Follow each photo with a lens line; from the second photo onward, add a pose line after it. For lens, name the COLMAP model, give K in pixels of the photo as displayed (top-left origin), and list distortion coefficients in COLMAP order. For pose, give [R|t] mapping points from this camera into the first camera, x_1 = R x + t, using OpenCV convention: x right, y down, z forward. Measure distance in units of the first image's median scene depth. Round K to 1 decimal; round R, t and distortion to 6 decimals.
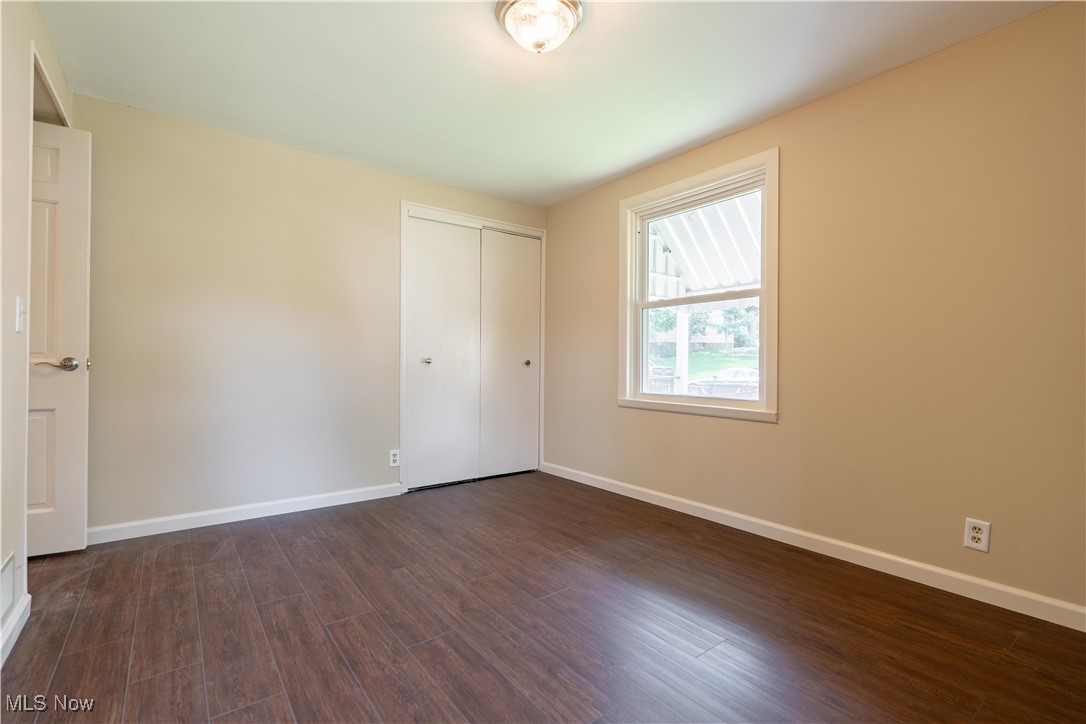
lens RADIAL K [[489.4, 0, 547.6], [0, 489.4, 364.8], [0, 0, 1]] dist [-0.005727, 0.000886]
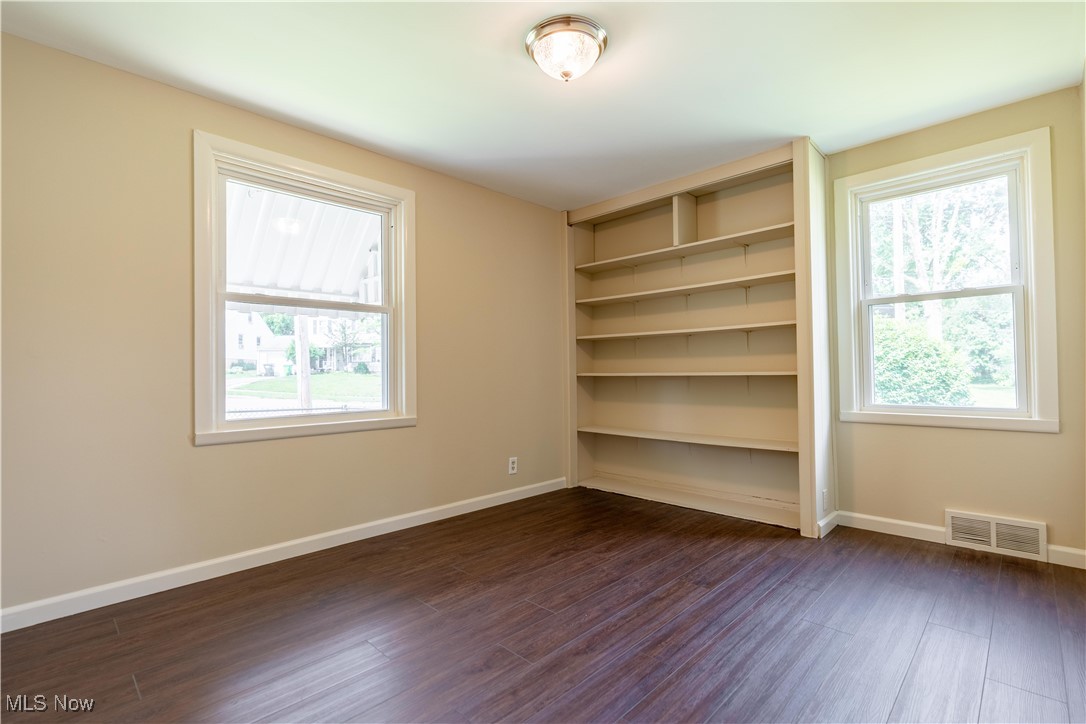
lens RADIAL K [[503.2, 0, 543.0], [0, 503.2, 362.0], [0, 0, 1]] dist [-0.000654, 0.000250]
pose [[-0.138126, 0.010560, 0.990358, -0.779109], [0.009555, 0.999911, -0.009329, -0.020364], [-0.990369, 0.008174, -0.138214, 0.865708]]
